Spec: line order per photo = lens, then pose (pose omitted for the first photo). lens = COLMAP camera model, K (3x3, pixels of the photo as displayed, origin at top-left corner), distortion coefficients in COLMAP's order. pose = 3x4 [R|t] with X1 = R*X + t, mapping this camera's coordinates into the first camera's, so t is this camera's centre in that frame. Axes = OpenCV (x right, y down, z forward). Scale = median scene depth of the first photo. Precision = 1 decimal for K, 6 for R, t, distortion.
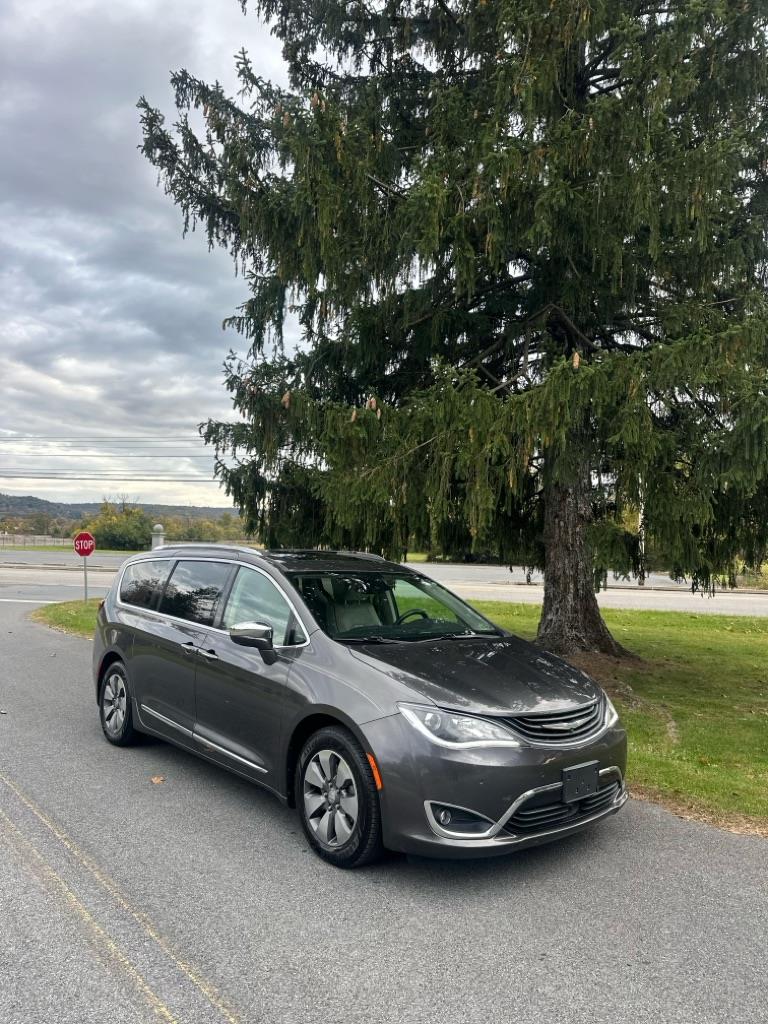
lens RADIAL K [[708.6, 0, 386.2], [0, 708.6, 529.8], [0, 0, 1]] dist [0.026493, -0.038023]
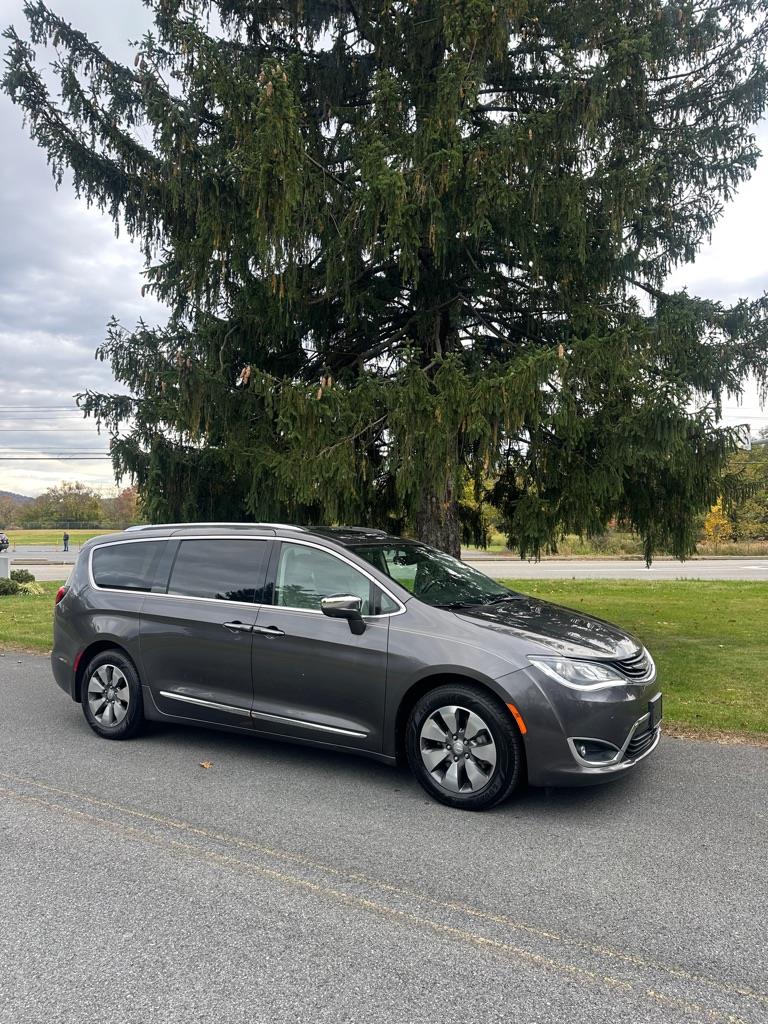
lens RADIAL K [[709.3, 0, 381.1], [0, 709.3, 518.7], [0, 0, 1]] dist [0.029140, -0.034694]
pose [[0.952662, -0.021976, 0.303237, -0.388018], [0.017807, 0.999705, 0.016507, 0.004761], [-0.303511, -0.010325, 0.952772, 0.006312]]
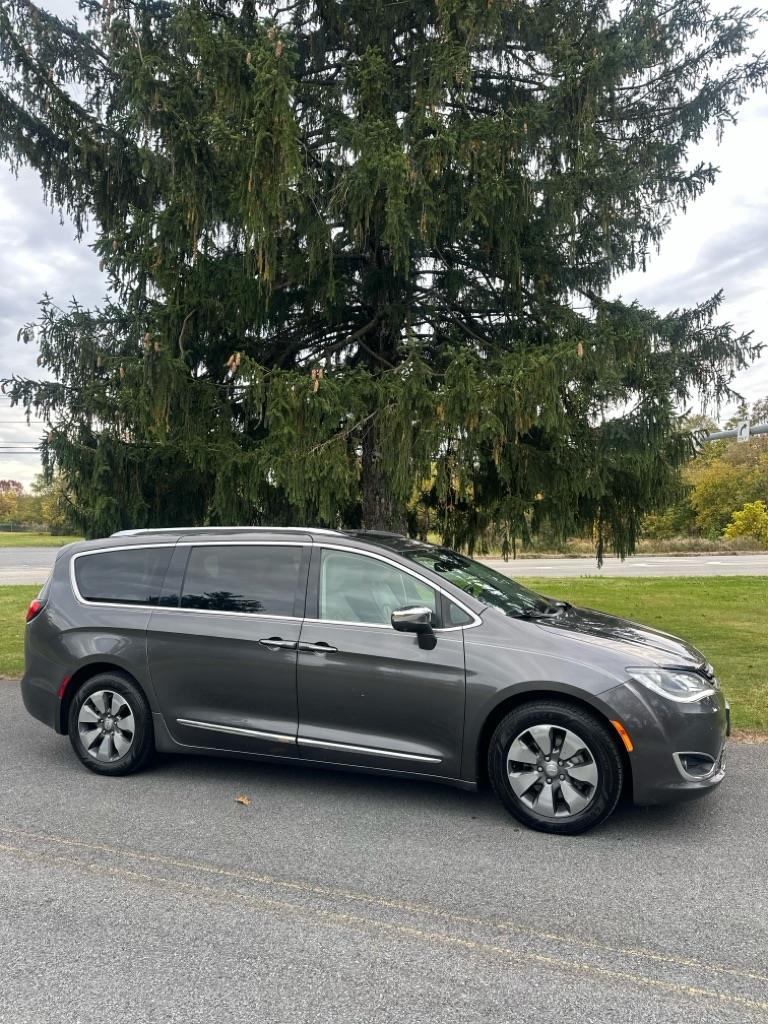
lens RADIAL K [[713.2, 0, 392.6], [0, 713.2, 523.2], [0, 0, 1]] dist [0.004123, -0.005569]
pose [[0.887285, -0.025058, 0.460541, -0.559772], [0.014614, 0.999549, 0.026230, -0.002997], [-0.460991, -0.016543, 0.887251, 0.161373]]
